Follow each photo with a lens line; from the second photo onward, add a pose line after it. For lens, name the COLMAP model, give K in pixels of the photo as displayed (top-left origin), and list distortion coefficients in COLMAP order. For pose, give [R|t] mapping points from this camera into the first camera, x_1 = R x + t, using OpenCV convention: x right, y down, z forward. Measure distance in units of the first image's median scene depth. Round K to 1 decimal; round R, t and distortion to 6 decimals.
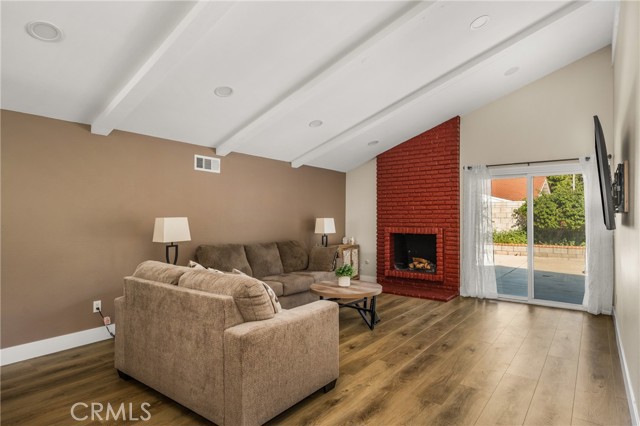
lens RADIAL K [[357.2, 0, 320.0], [0, 357.2, 213.0], [0, 0, 1]] dist [0.000230, 0.000155]
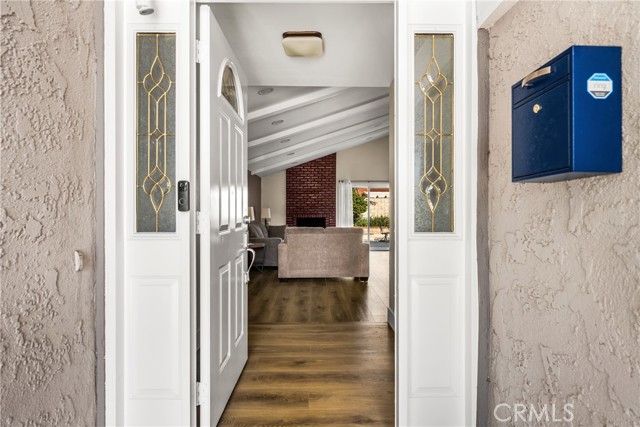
lens RADIAL K [[344.1, 0, 320.0], [0, 344.1, 213.5], [0, 0, 1]] dist [-0.000096, -0.000010]
pose [[0.788734, -0.008737, 0.614673, -0.859819], [-0.001754, 0.999863, 0.016463, 0.012826], [-0.614732, -0.014064, 0.788610, -0.385390]]
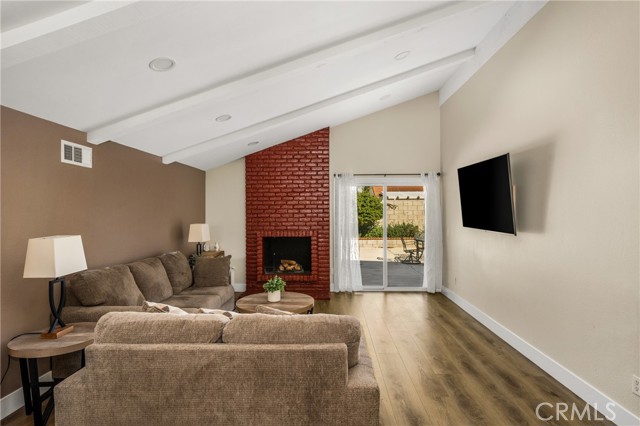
lens RADIAL K [[357.2, 0, 320.0], [0, 357.2, 213.0], [0, 0, 1]] dist [0.000230, 0.000155]
pose [[0.816684, -0.010186, 0.576995, -0.297188], [0.002283, 0.999893, 0.014420, -0.029366], [-0.577080, -0.010459, 0.816620, 0.144003]]
